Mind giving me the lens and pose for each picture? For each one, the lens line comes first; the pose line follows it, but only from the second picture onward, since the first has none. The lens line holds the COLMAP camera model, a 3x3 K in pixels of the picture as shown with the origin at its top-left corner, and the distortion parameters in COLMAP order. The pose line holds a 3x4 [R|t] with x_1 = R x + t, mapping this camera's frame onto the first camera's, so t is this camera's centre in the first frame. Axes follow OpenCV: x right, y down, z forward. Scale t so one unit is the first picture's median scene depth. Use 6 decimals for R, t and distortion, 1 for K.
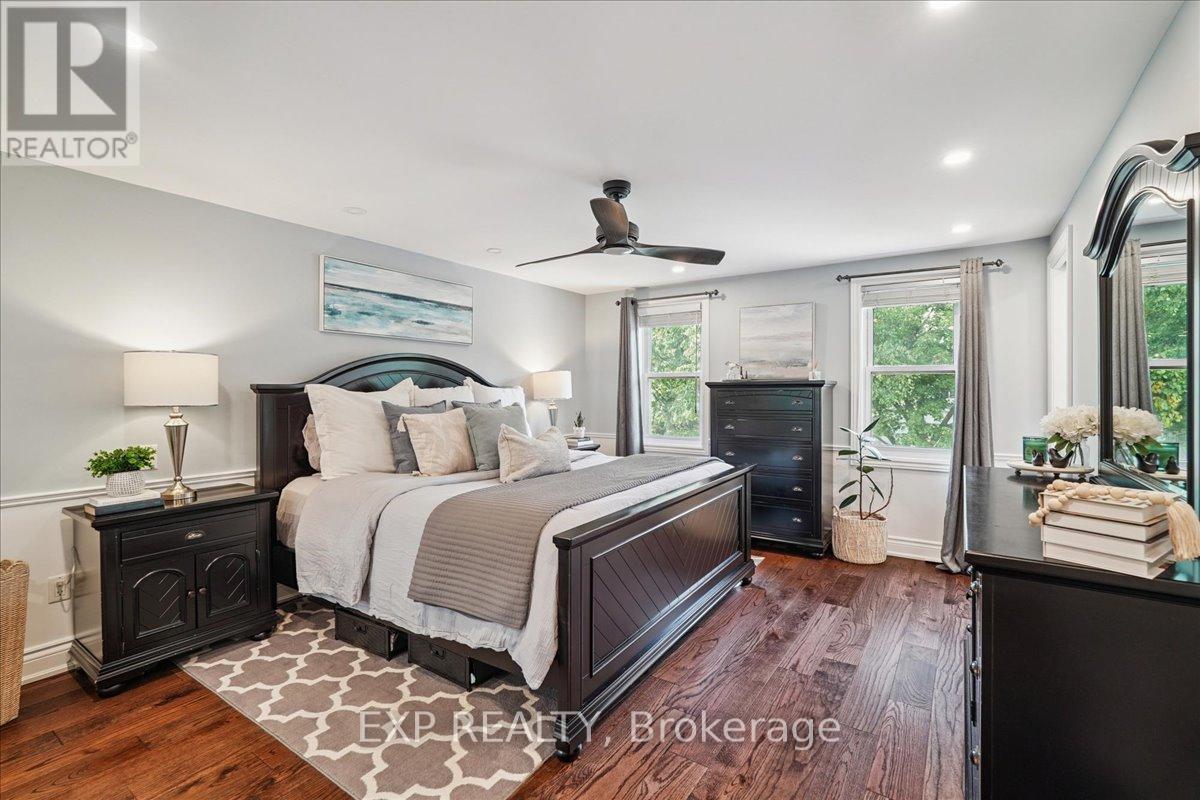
lens RADIAL K [[537.0, 0, 597.2], [0, 537.0, 391.0], [0, 0, 1]] dist [-0.004617, -0.000001]
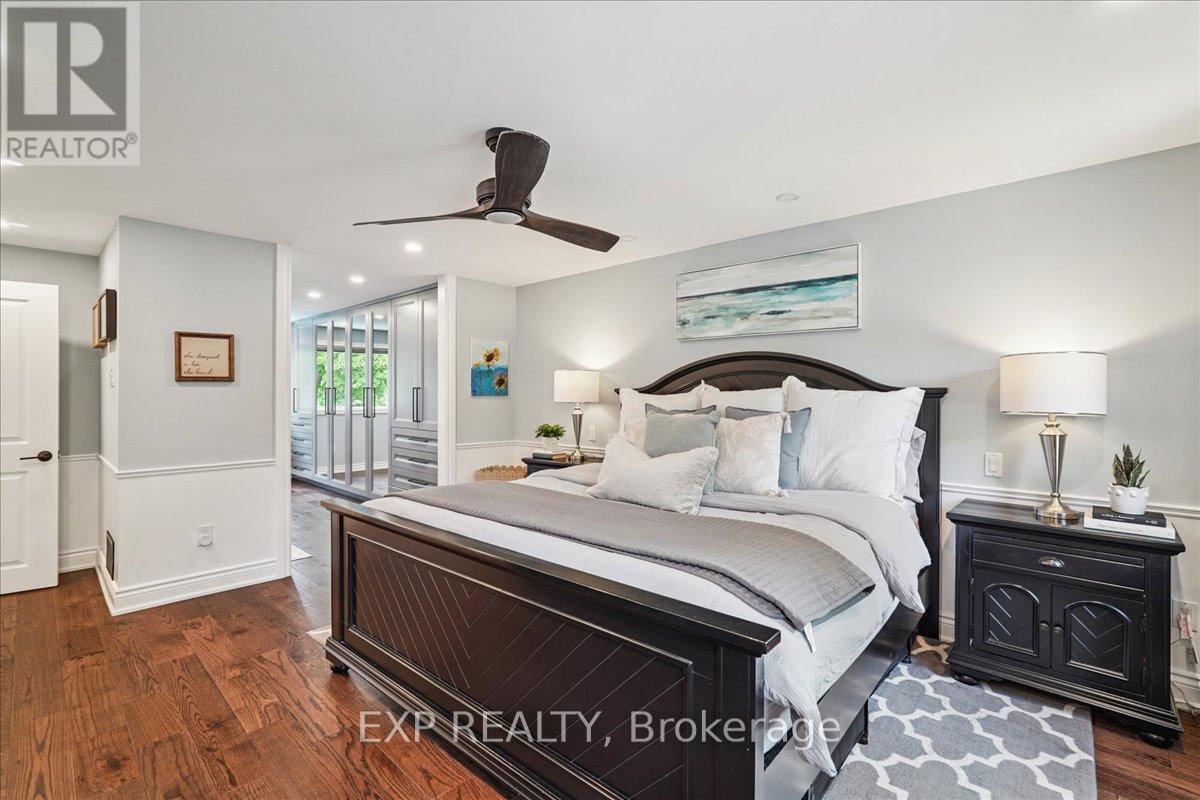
lens RADIAL K [[537.0, 0, 597.0], [0, 537.0, 397.8], [0, 0, 1]] dist [-0.004617, -0.000001]
pose [[-0.147511, 0.006257, -0.989041, 0.569135], [-0.009312, 0.999927, 0.007715, 0.000583], [0.989017, 0.010348, -0.147441, 0.898189]]
